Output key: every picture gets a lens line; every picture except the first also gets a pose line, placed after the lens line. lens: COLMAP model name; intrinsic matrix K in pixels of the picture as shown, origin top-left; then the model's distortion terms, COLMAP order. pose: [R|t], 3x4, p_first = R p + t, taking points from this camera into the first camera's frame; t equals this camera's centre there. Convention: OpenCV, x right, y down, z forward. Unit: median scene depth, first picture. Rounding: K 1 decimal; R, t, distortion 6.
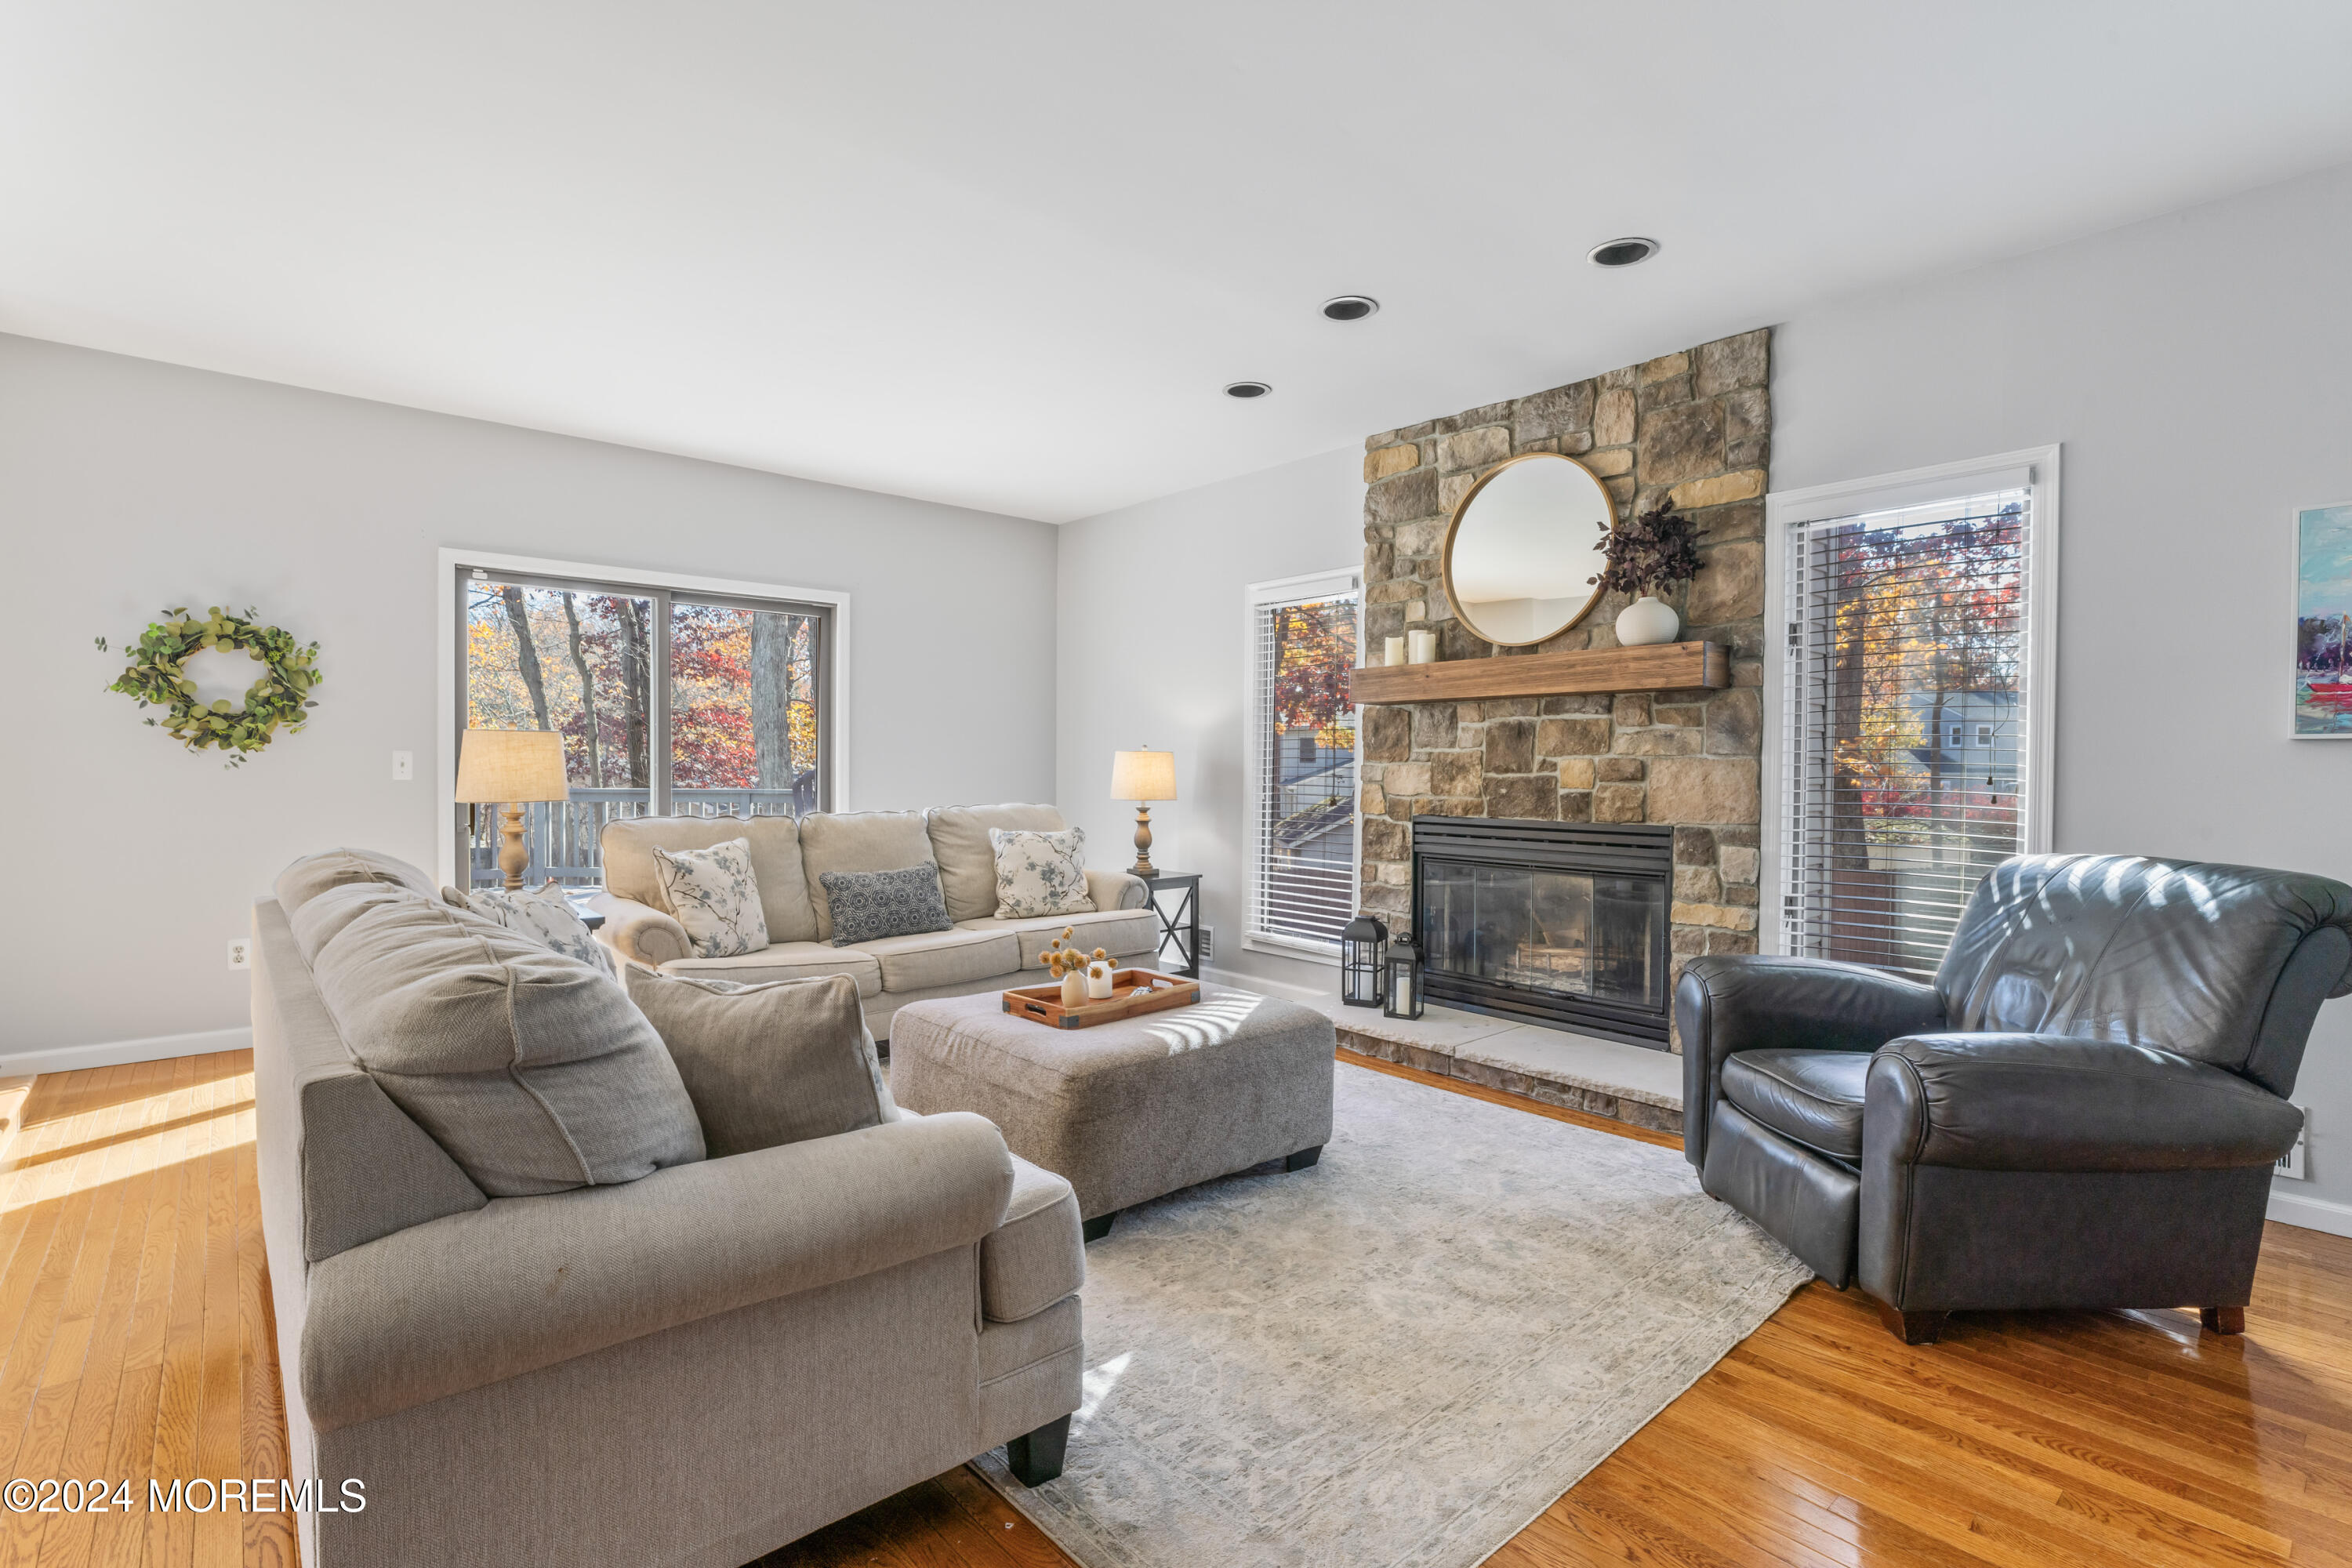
lens RADIAL K [[1093.3, 0, 1168.8], [0, 1093.3, 783.2], [0, 0, 1]] dist [0.000047, -0.000539]
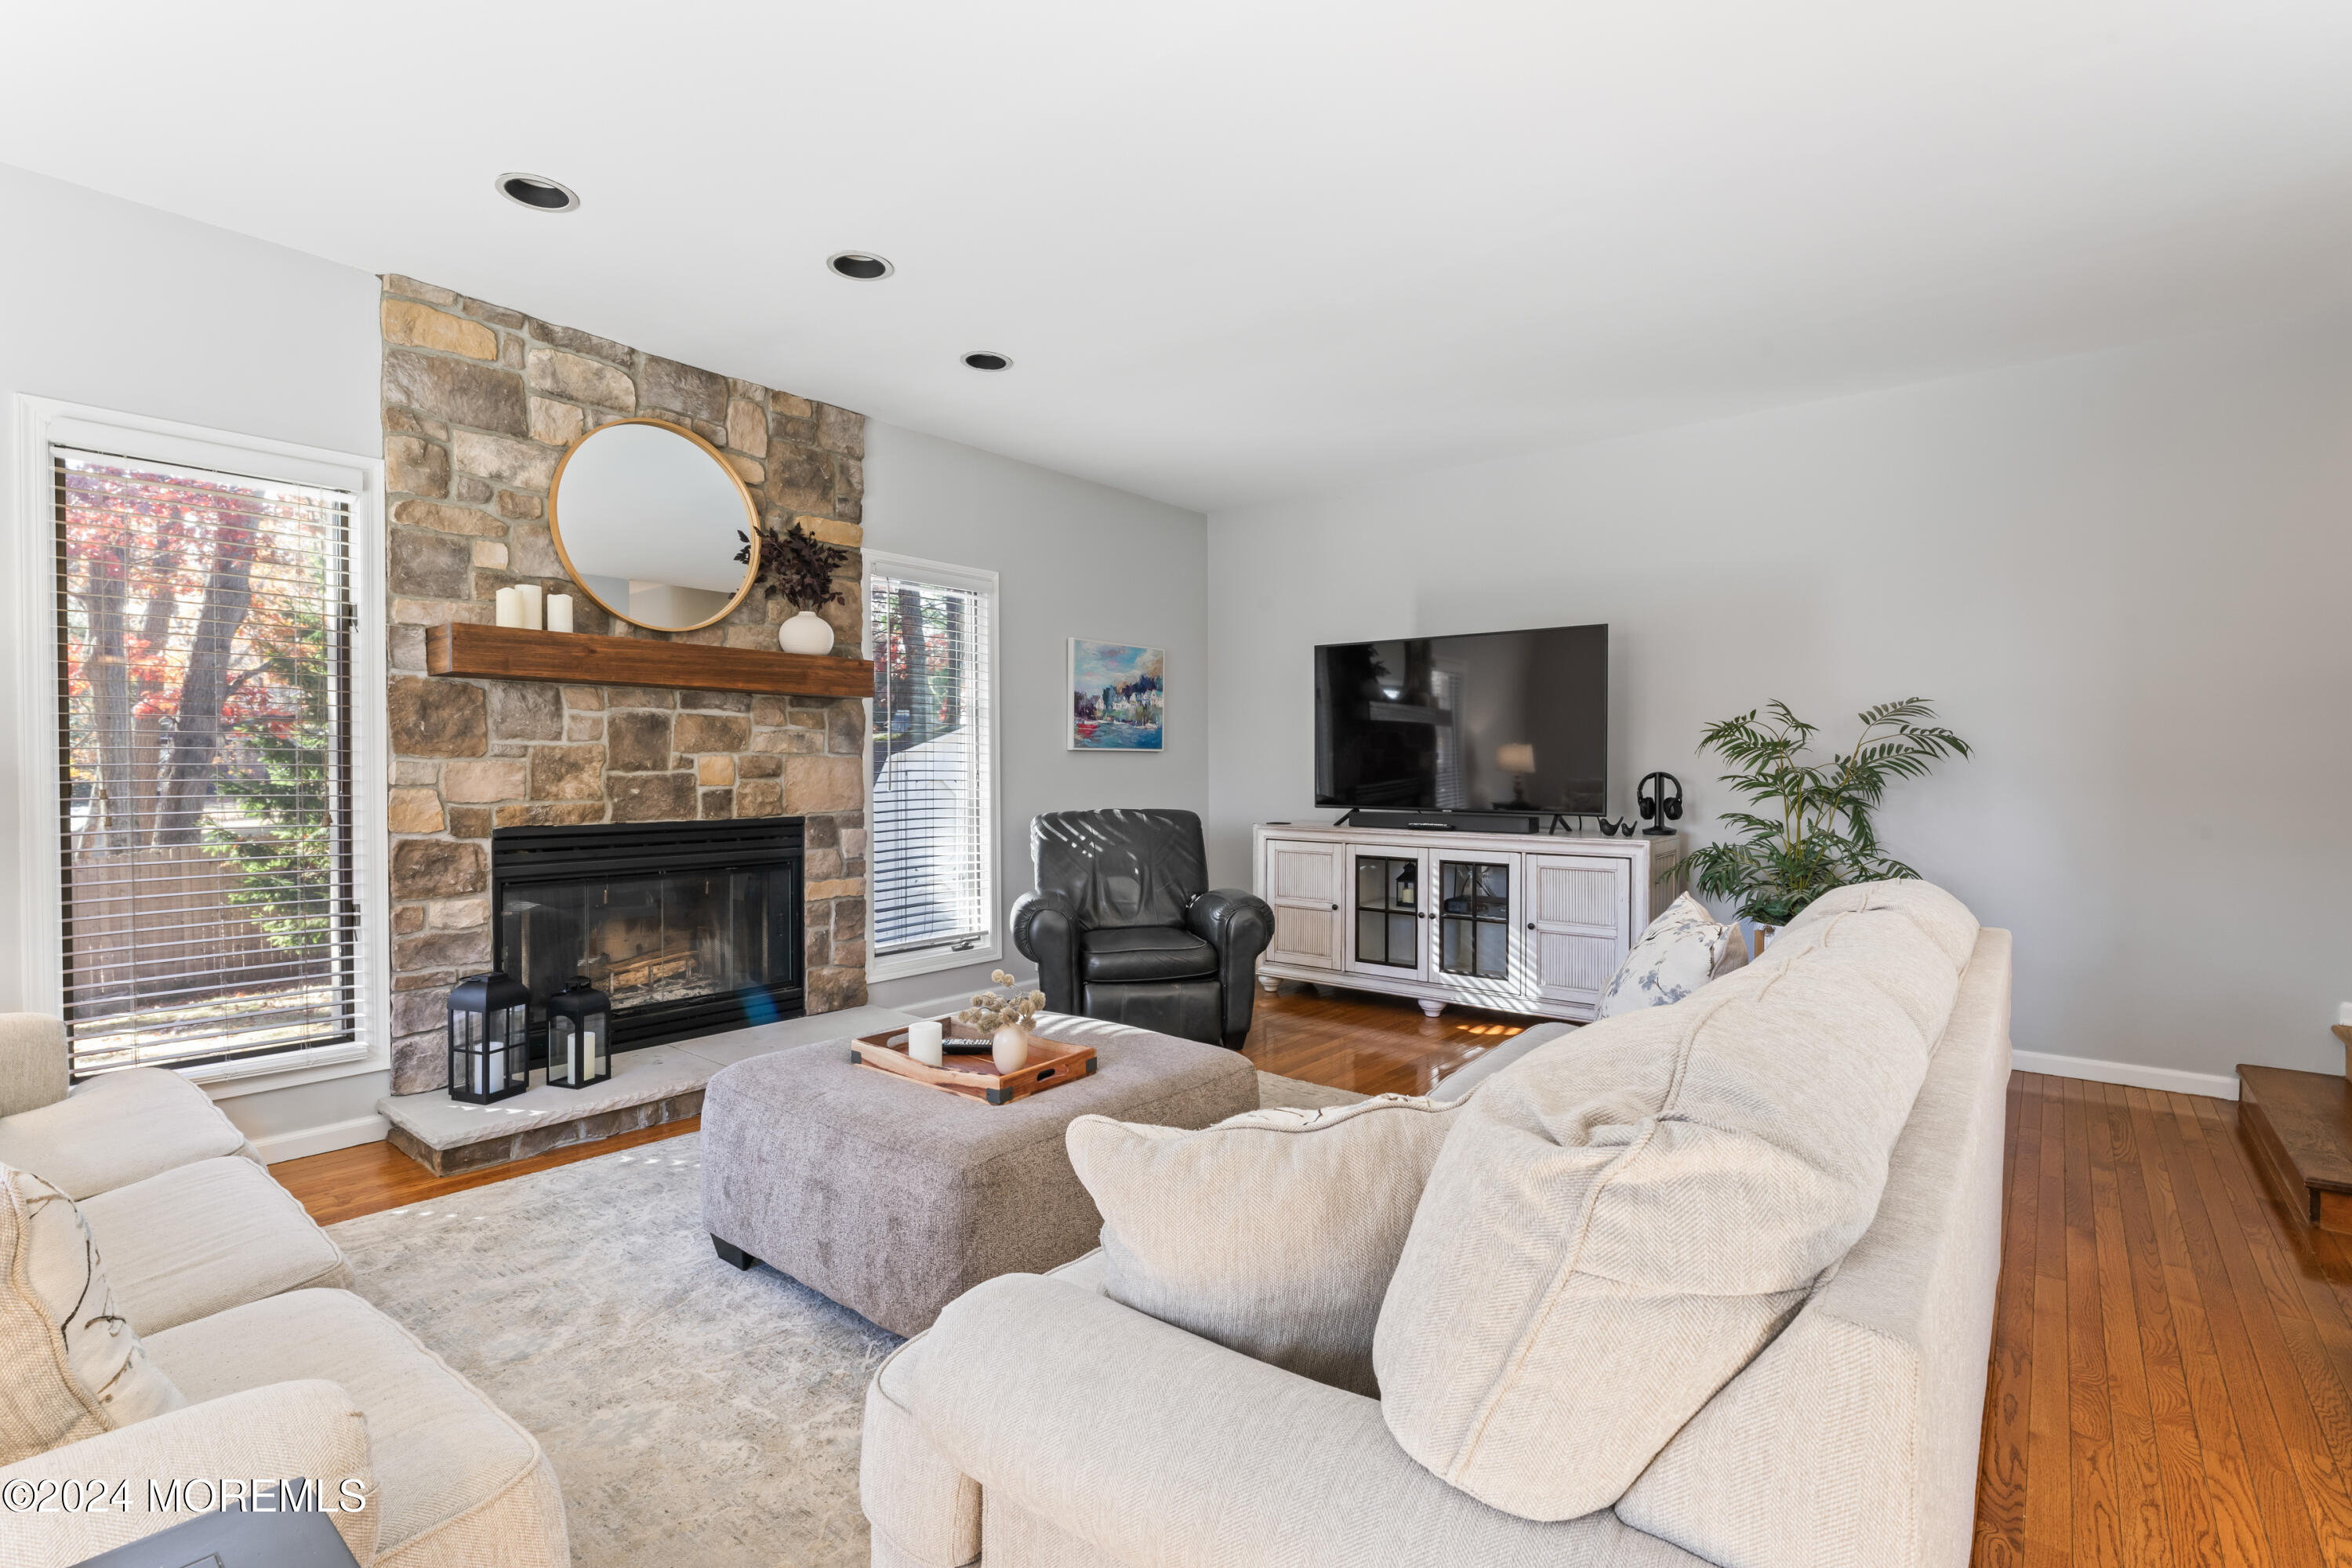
lens RADIAL K [[1093.3, 0, 1168.8], [0, 1093.3, 783.2], [0, 0, 1]] dist [0.000047, -0.000539]
pose [[-0.173622, -0.020314, 0.984603, -0.637683], [0.013453, 0.999645, 0.022996, -0.013982], [-0.984720, 0.017238, -0.173288, 0.732287]]
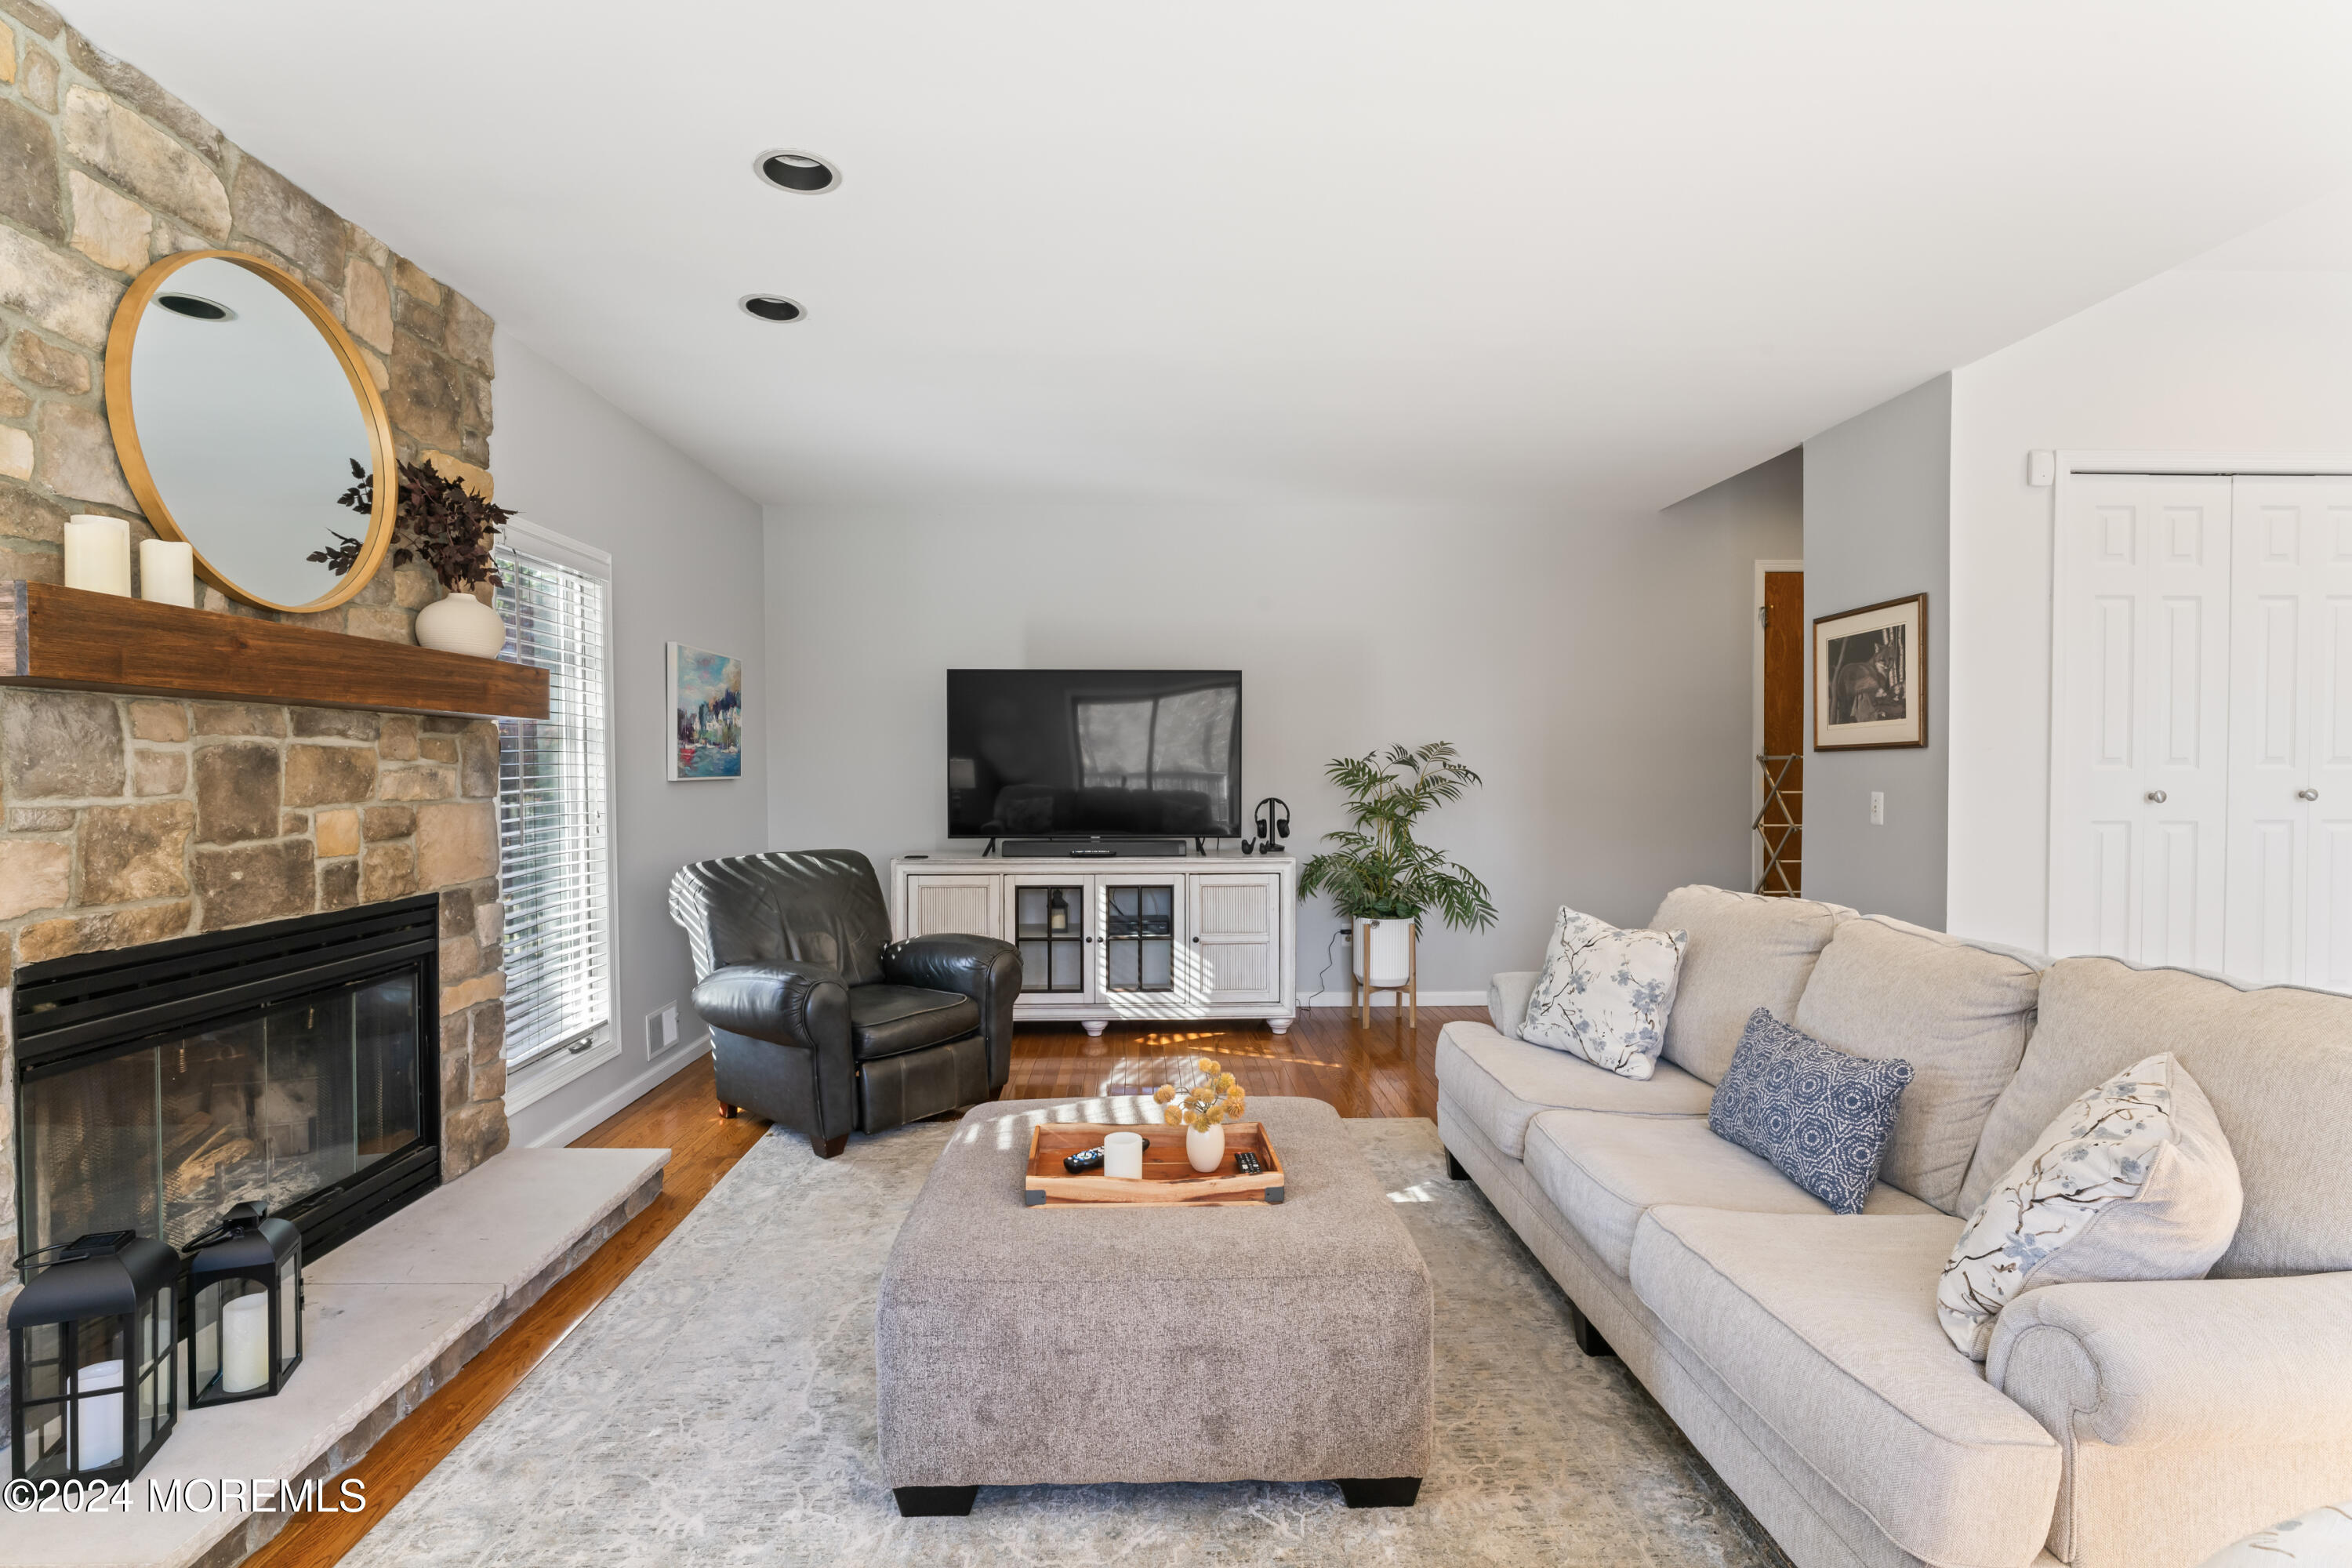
lens RADIAL K [[1093.3, 0, 1168.8], [0, 1093.3, 783.2], [0, 0, 1]] dist [0.000047, -0.000539]
pose [[-0.774669, -0.012616, 0.632241, -0.375729], [0.008350, 0.999510, 0.030177, -0.049887], [-0.632312, 0.028656, -0.774184, 1.127140]]
